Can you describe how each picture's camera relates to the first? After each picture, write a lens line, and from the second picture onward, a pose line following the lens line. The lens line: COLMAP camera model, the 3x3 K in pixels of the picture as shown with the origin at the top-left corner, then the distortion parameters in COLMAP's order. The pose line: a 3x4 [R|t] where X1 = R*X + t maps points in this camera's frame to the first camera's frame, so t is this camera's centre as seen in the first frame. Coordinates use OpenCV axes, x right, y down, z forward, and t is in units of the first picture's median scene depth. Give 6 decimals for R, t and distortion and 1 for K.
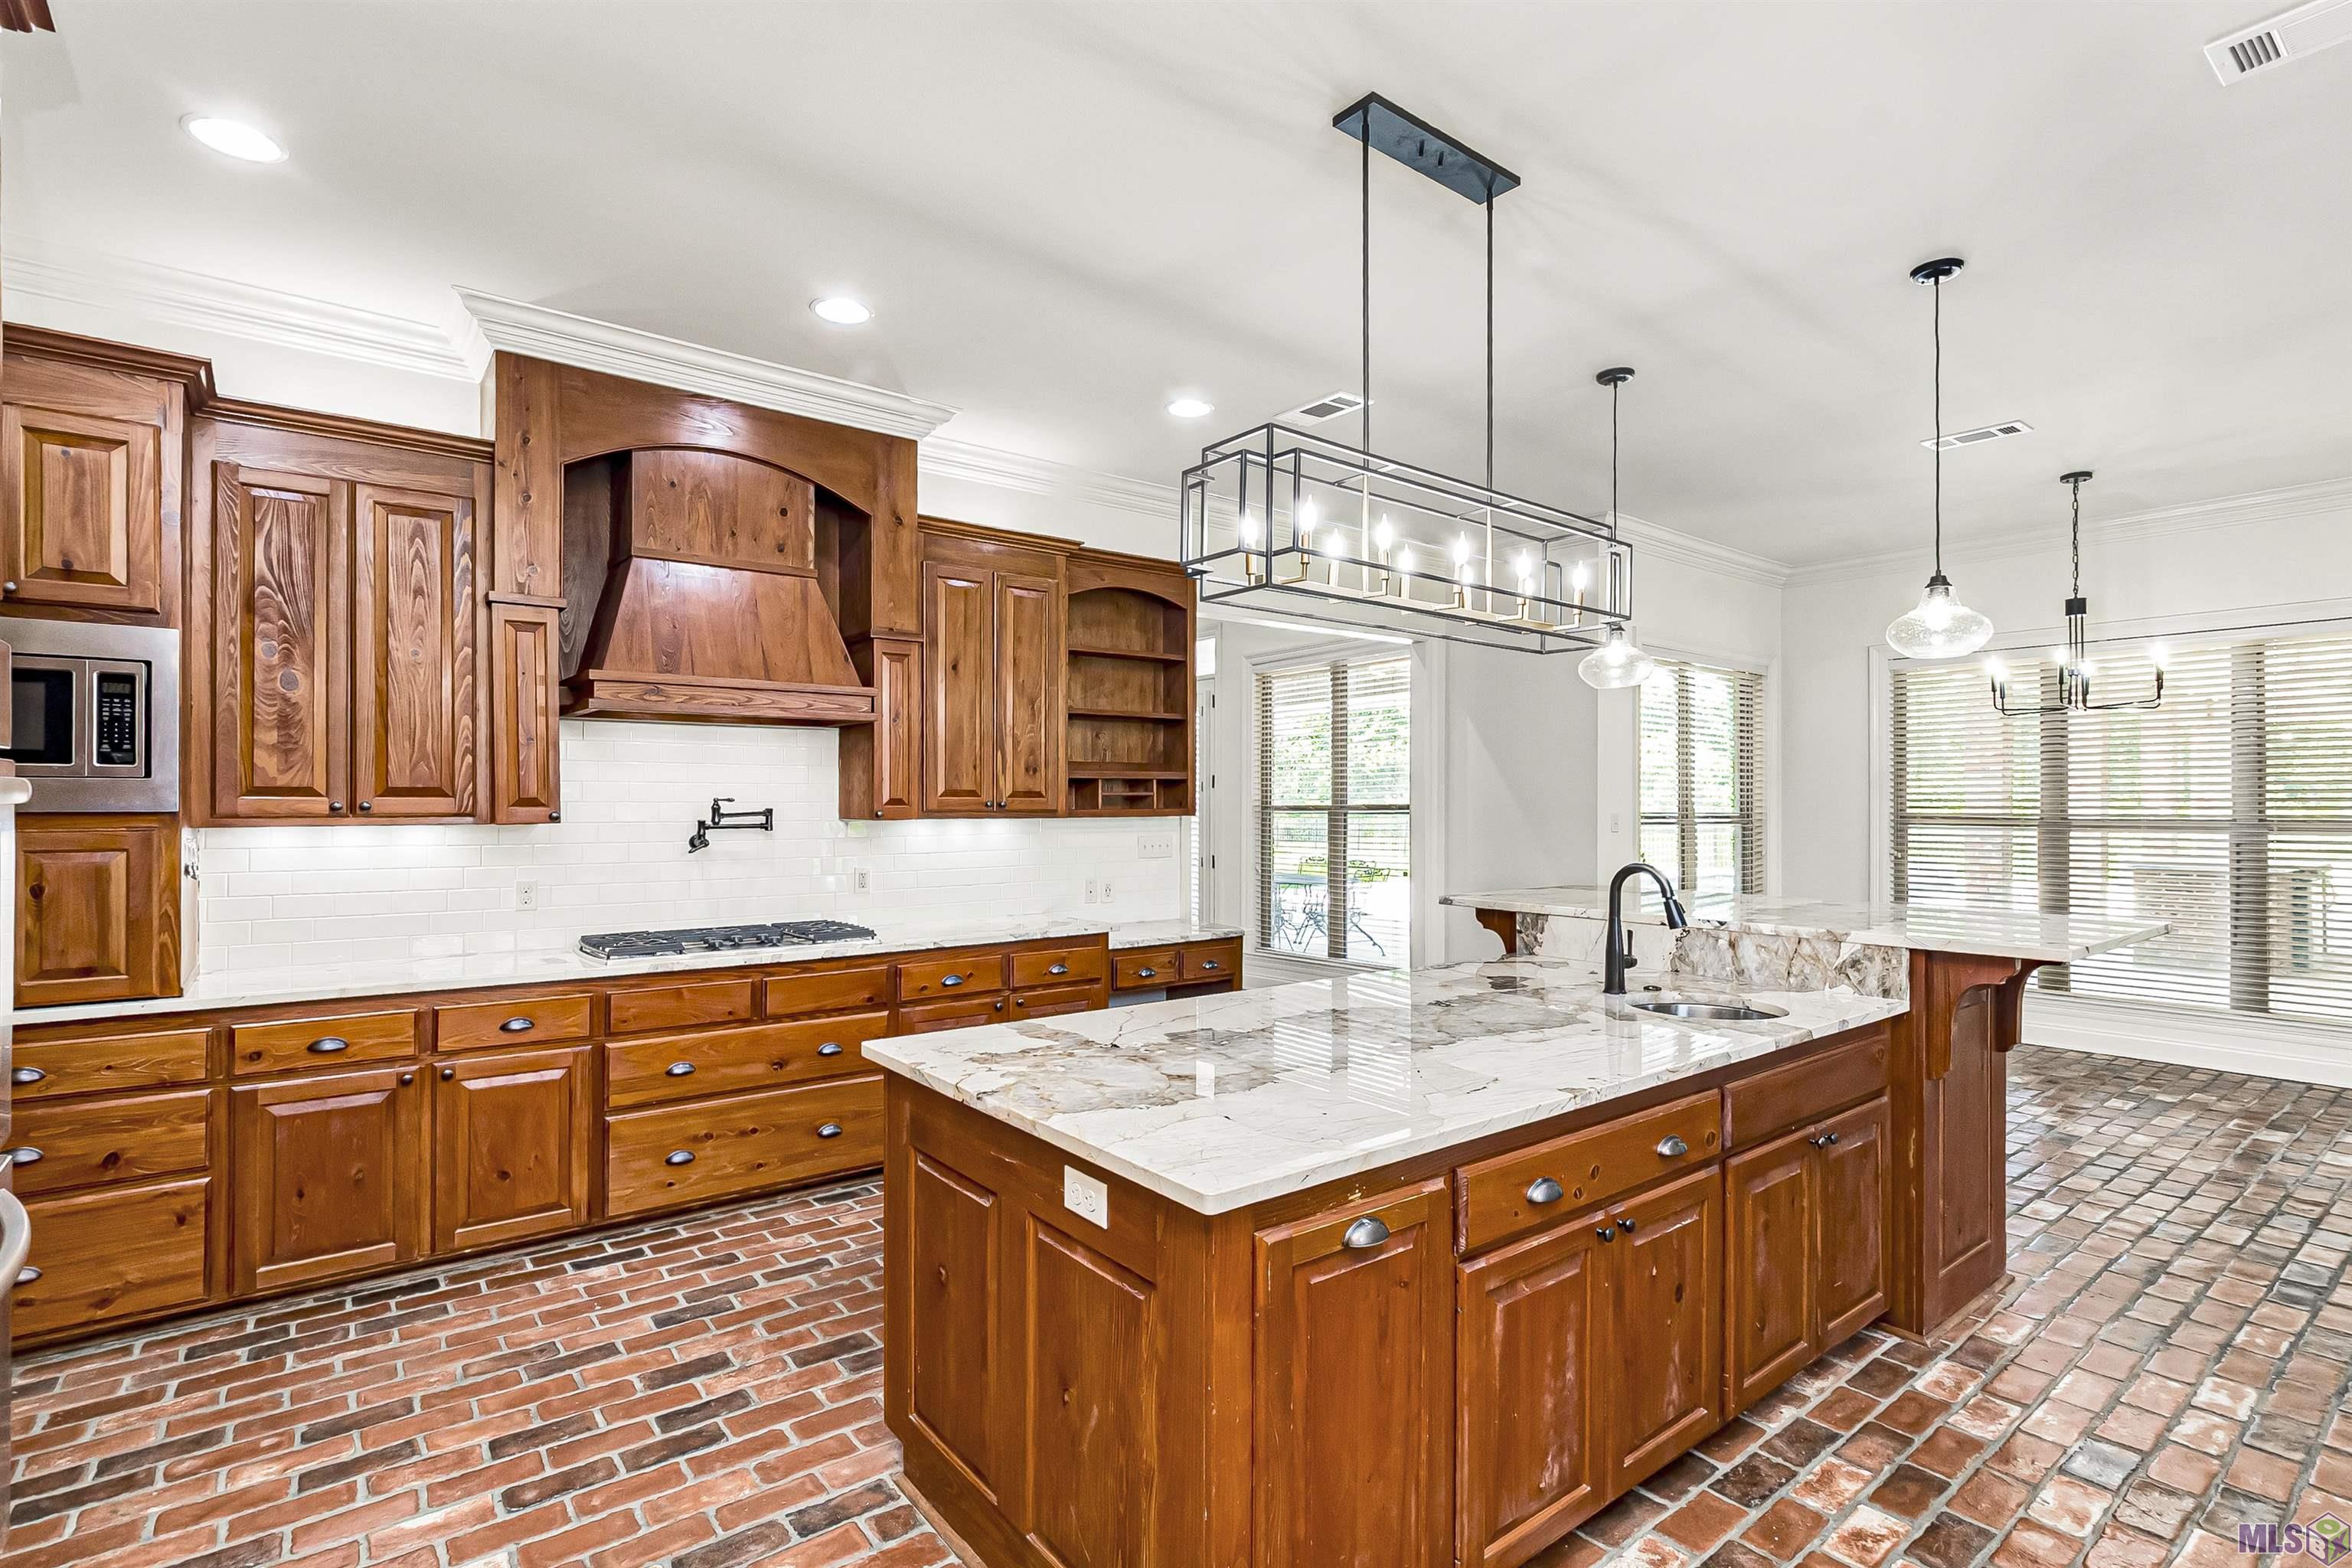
lens RADIAL K [[1074.7, 0, 1151.8], [0, 1074.7, 792.9], [0, 0, 1]] dist [-0.012132, -0.000132]
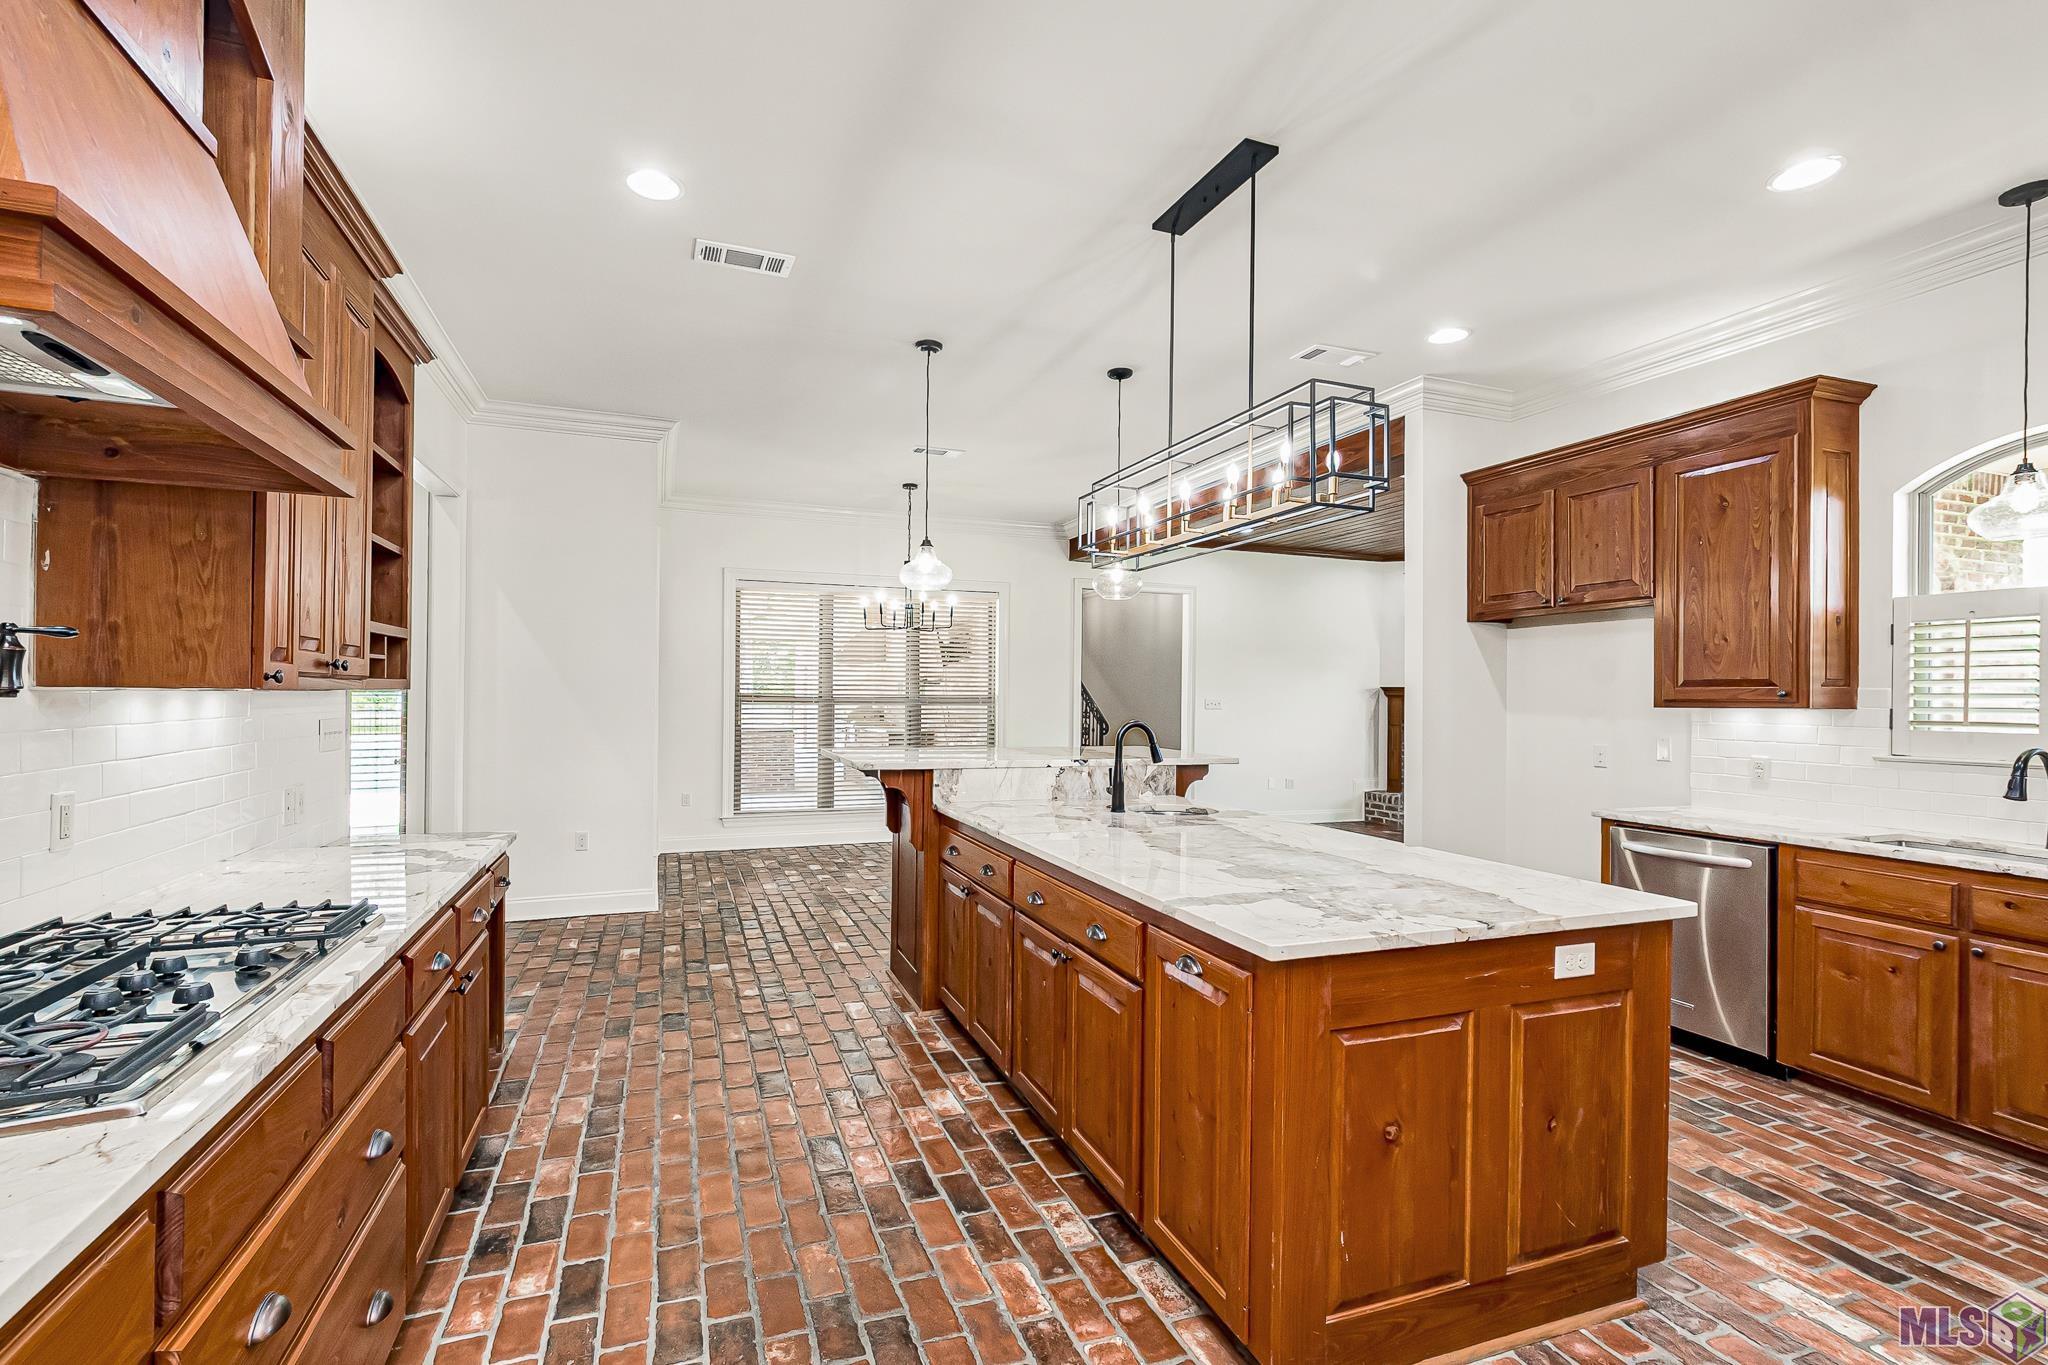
lens RADIAL K [[935.8, 0, 1002.9], [0, 935.8, 690.2], [0, 0, 1]] dist [-0.012132, -0.000132]
pose [[0.293155, 0.009621, 0.956016, -0.824282], [-0.024242, 0.999703, -0.002627, 0.030594], [-0.955757, -0.022405, 0.293301, 0.790961]]
